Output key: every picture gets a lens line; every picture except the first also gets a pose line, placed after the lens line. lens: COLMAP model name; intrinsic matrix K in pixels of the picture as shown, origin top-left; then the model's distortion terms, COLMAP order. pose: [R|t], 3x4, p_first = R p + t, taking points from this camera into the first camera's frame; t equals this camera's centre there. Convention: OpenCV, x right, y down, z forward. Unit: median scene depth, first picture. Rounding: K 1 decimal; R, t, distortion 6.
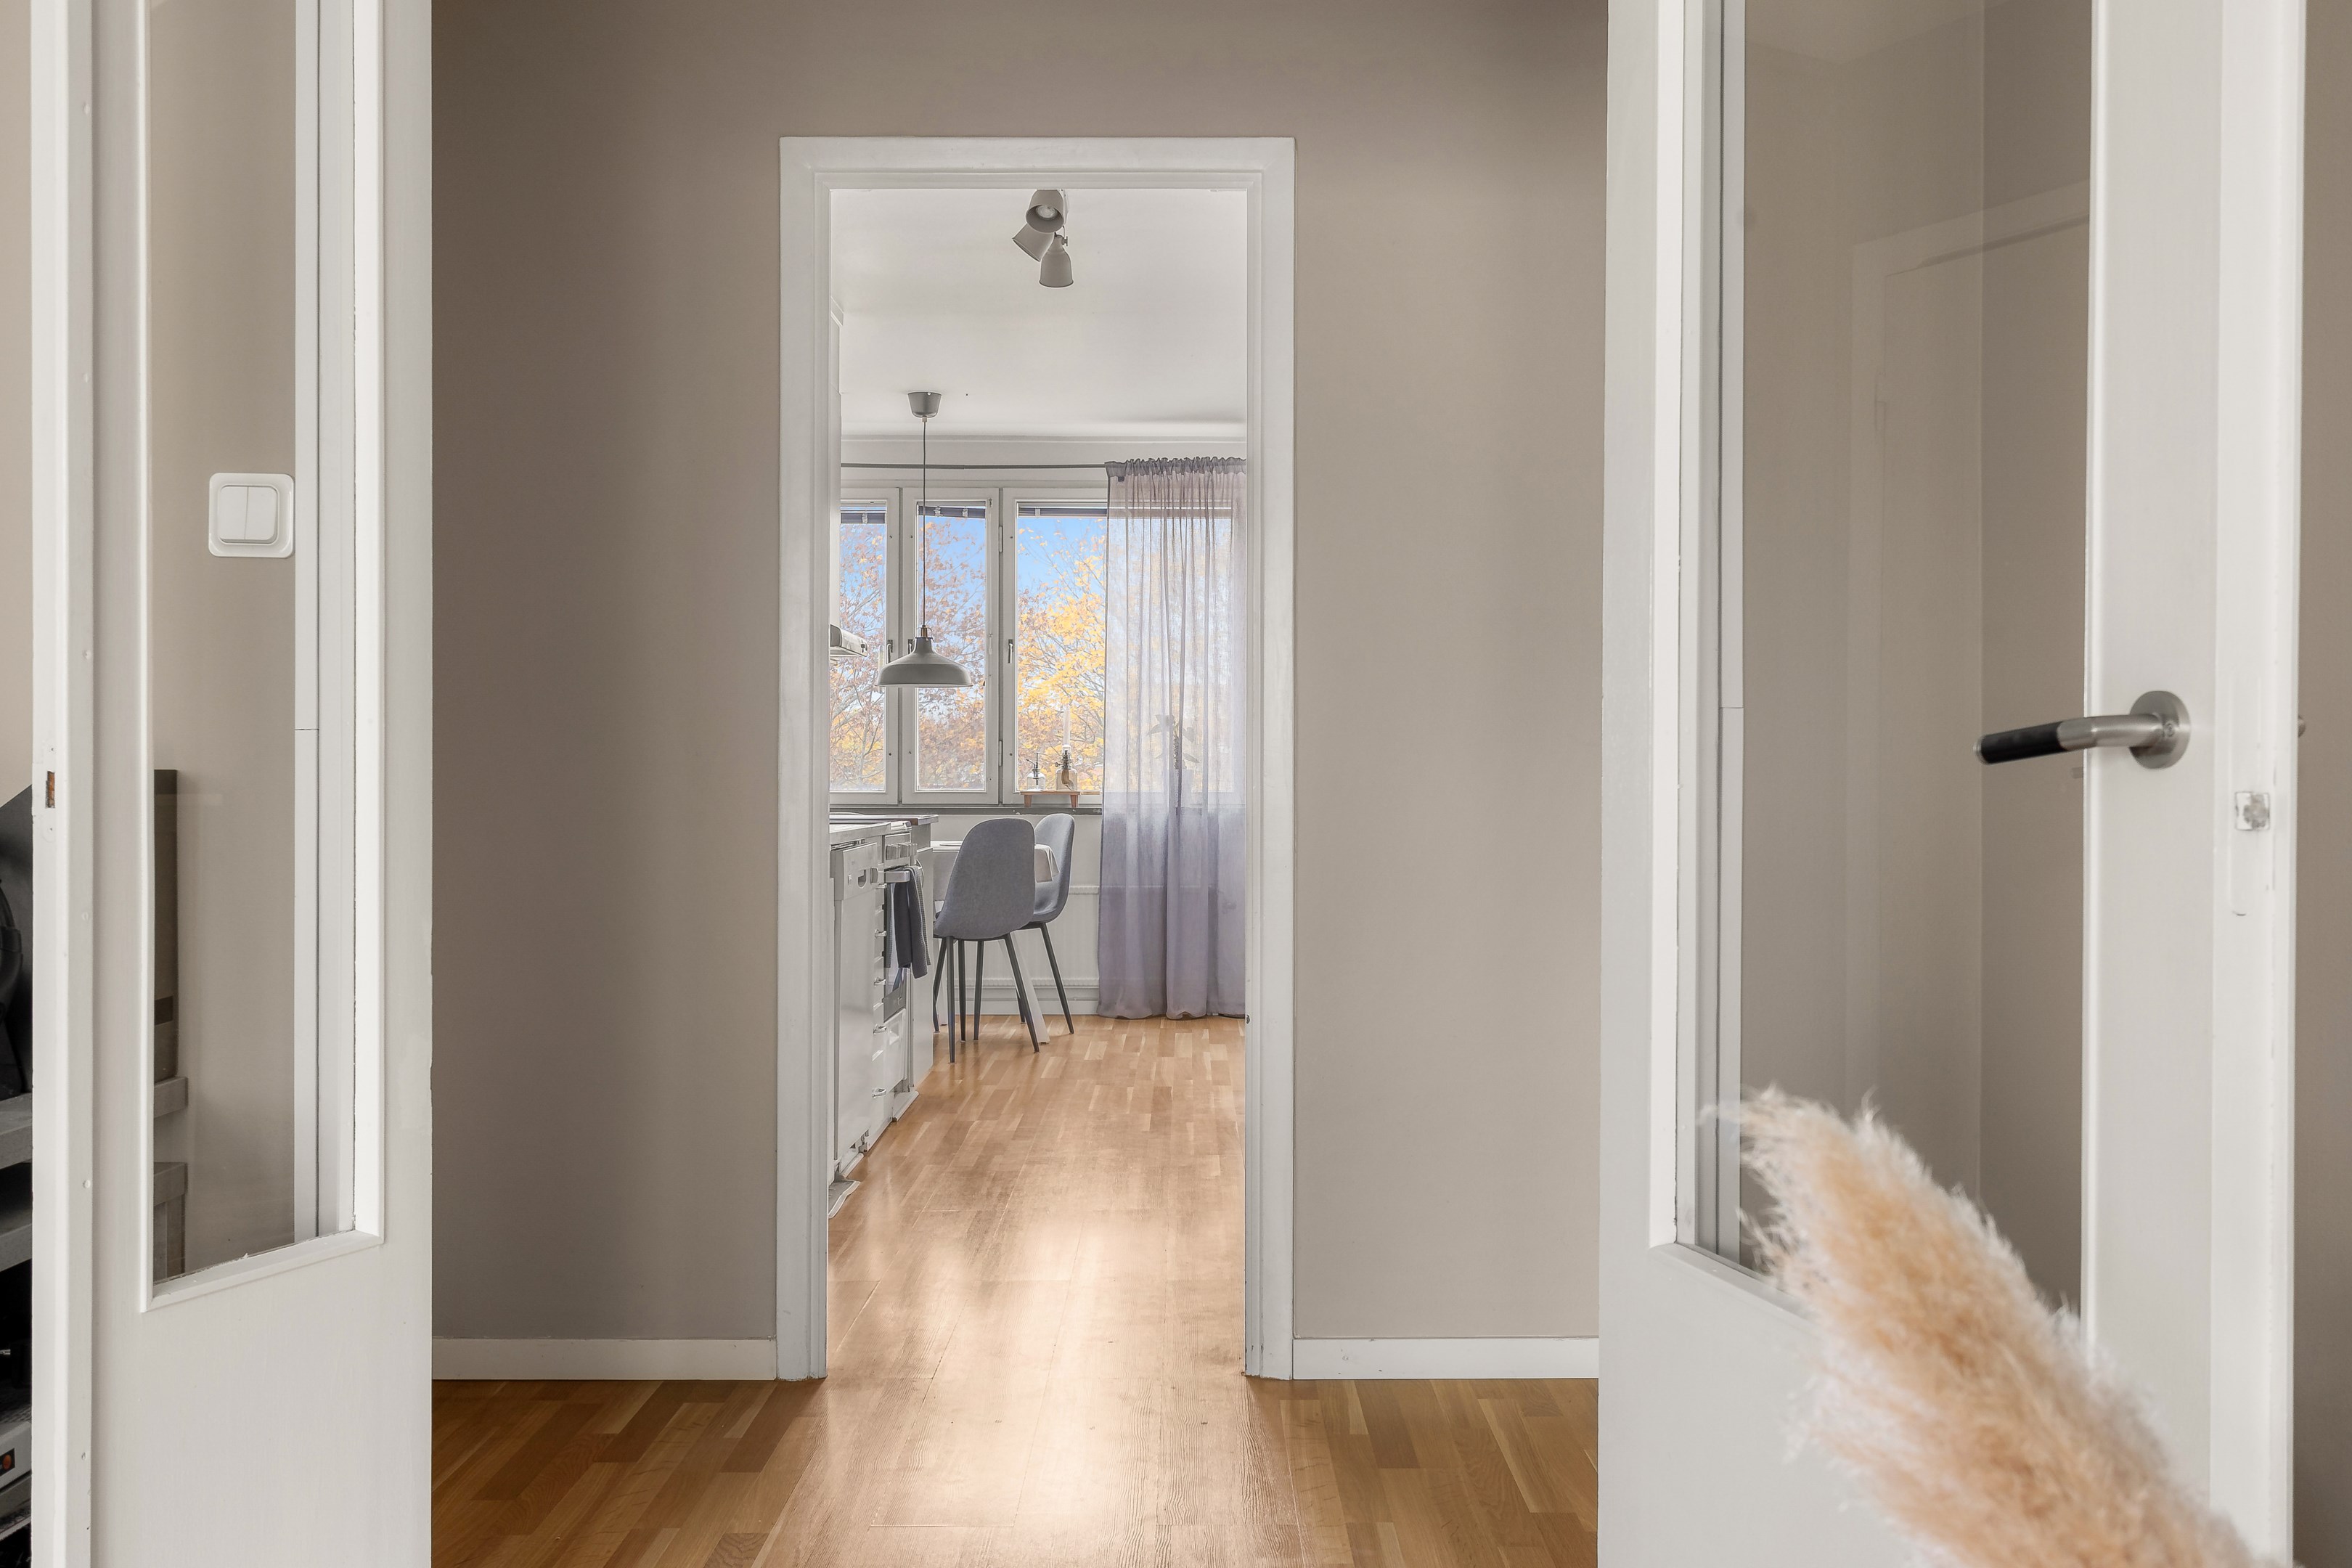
lens RADIAL K [[2125.3, 0, 1181.5], [0, 2125.3, 787.1], [0, 0, 1]] dist [-0.004443, -0.001172]
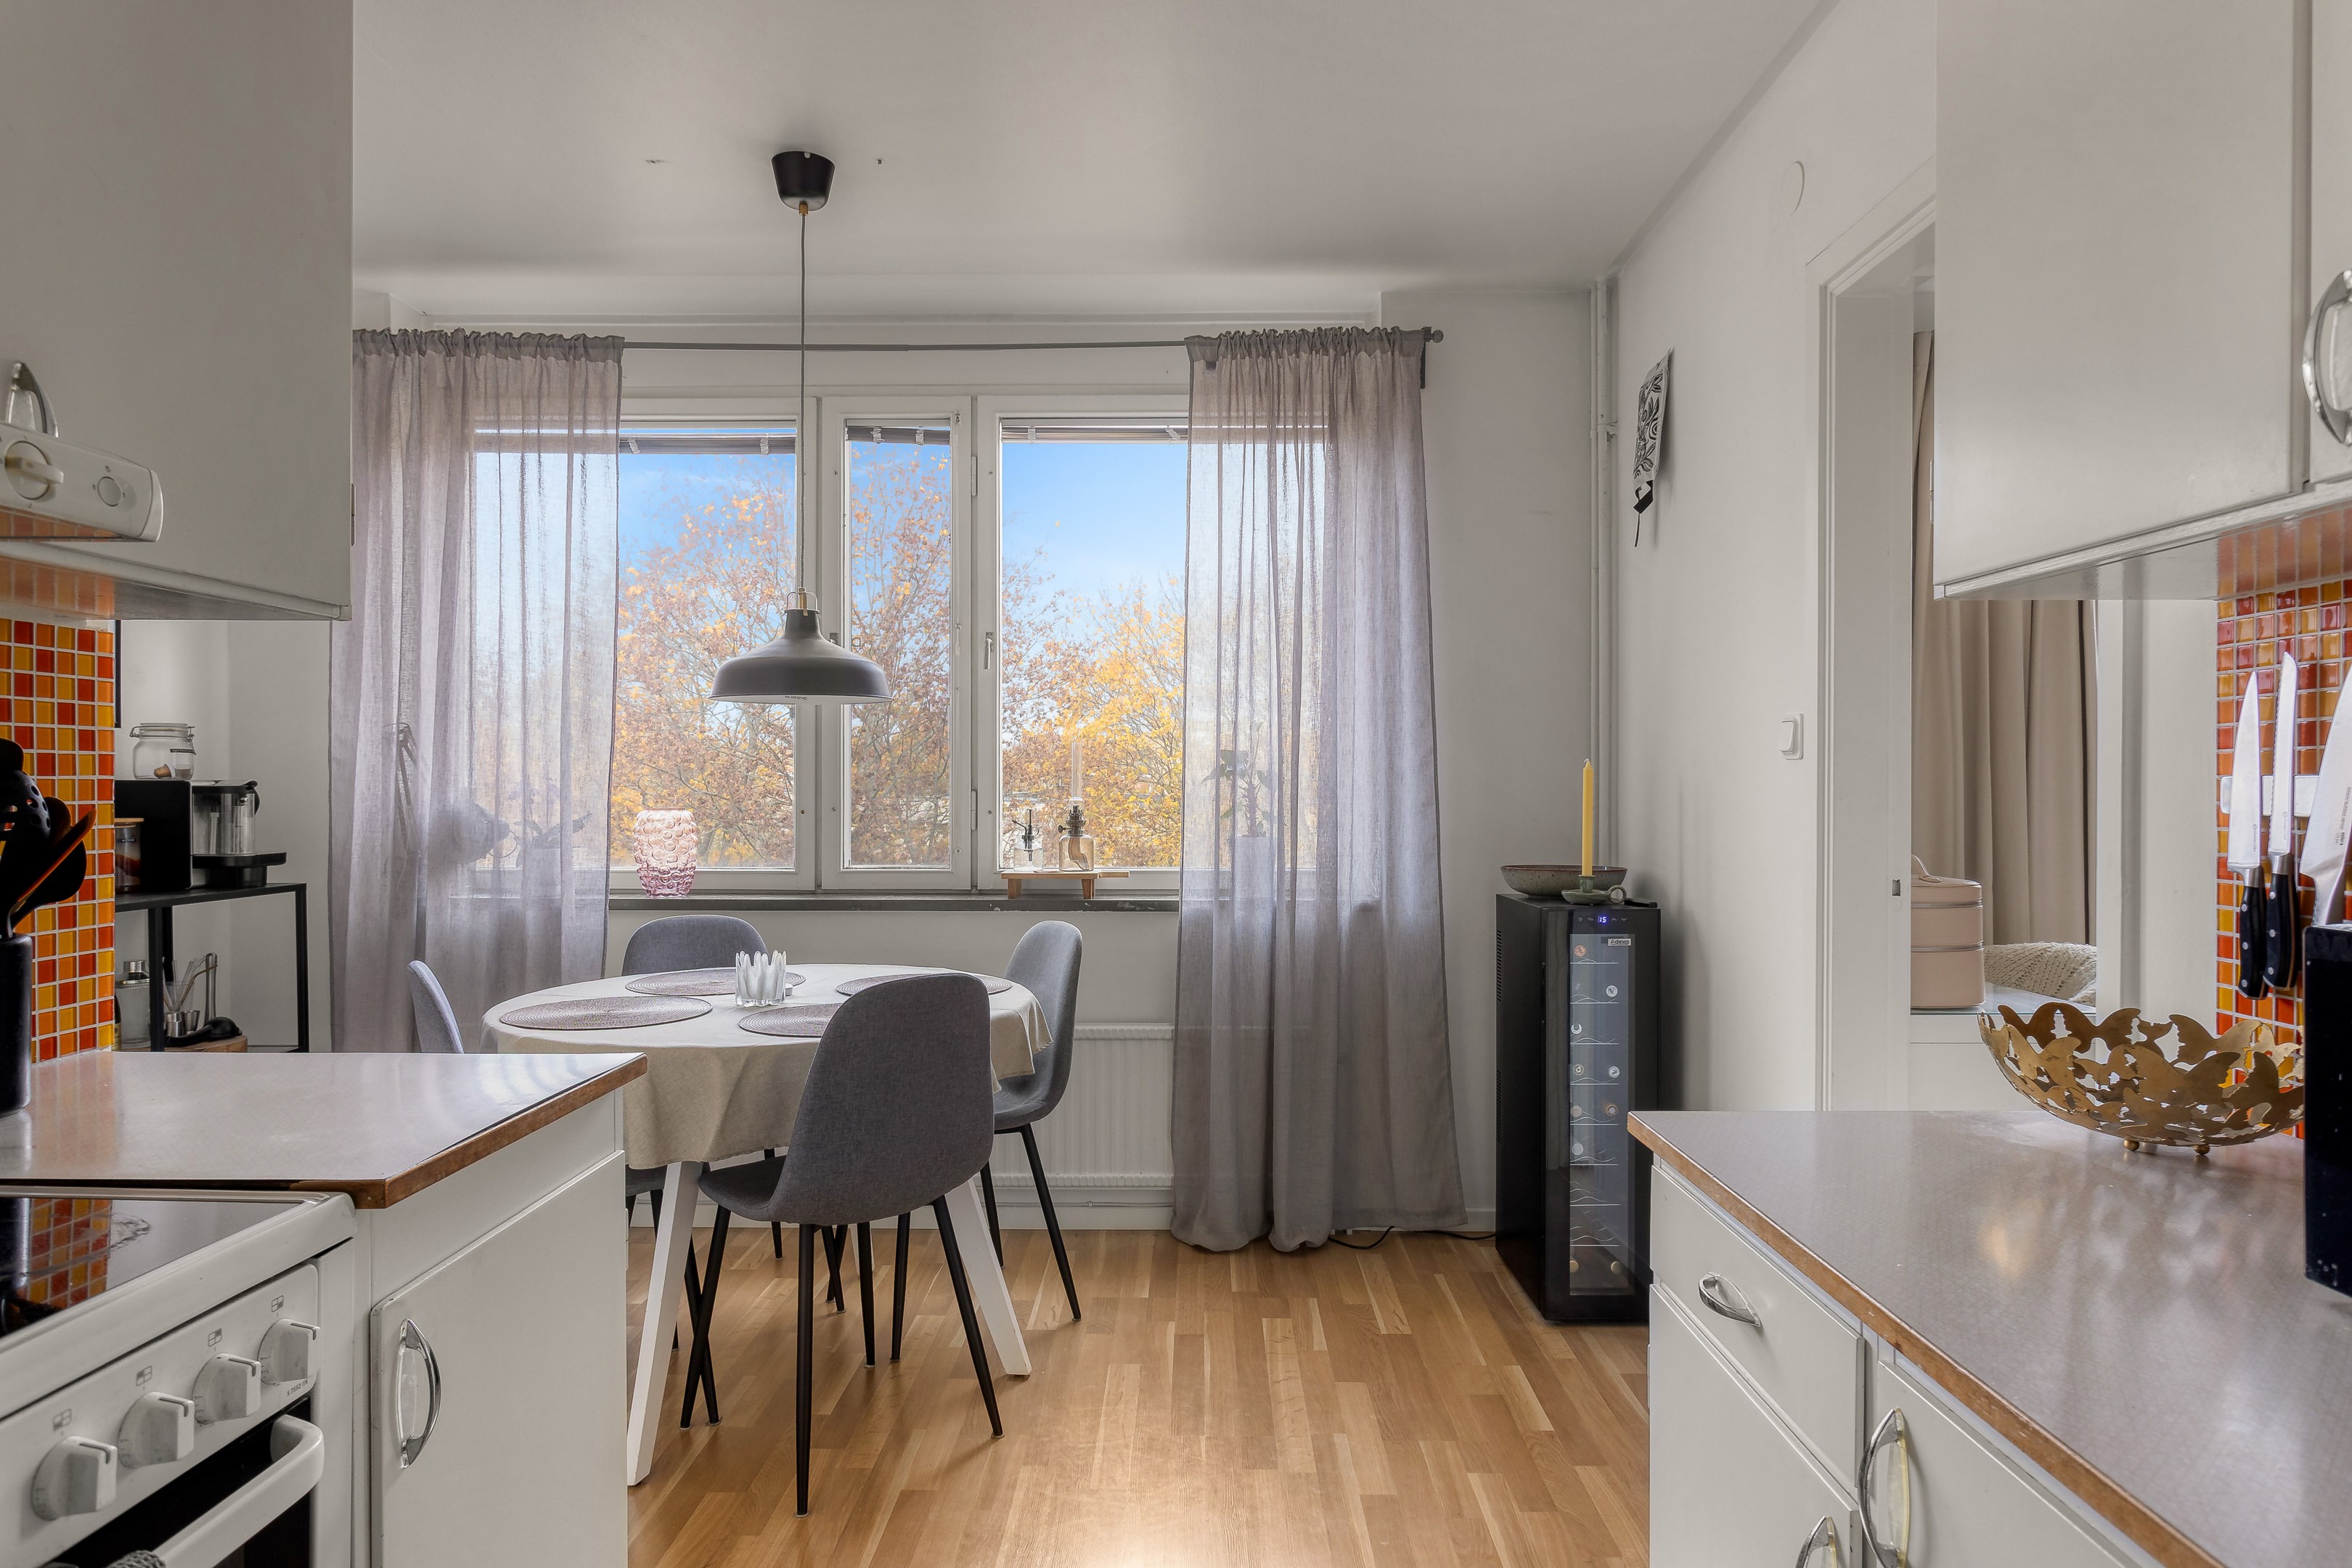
lens RADIAL K [[1463.2, 0, 1179.8], [0, 1463.2, 786.5], [0, 0, 1]] dist [-0.000486, 0.000578]
pose [[0.999941, -0.000624, -0.010808, -0.019188], [0.000577, 0.999990, -0.004338, -0.022052], [0.010810, 0.004332, 0.999932, 0.583364]]
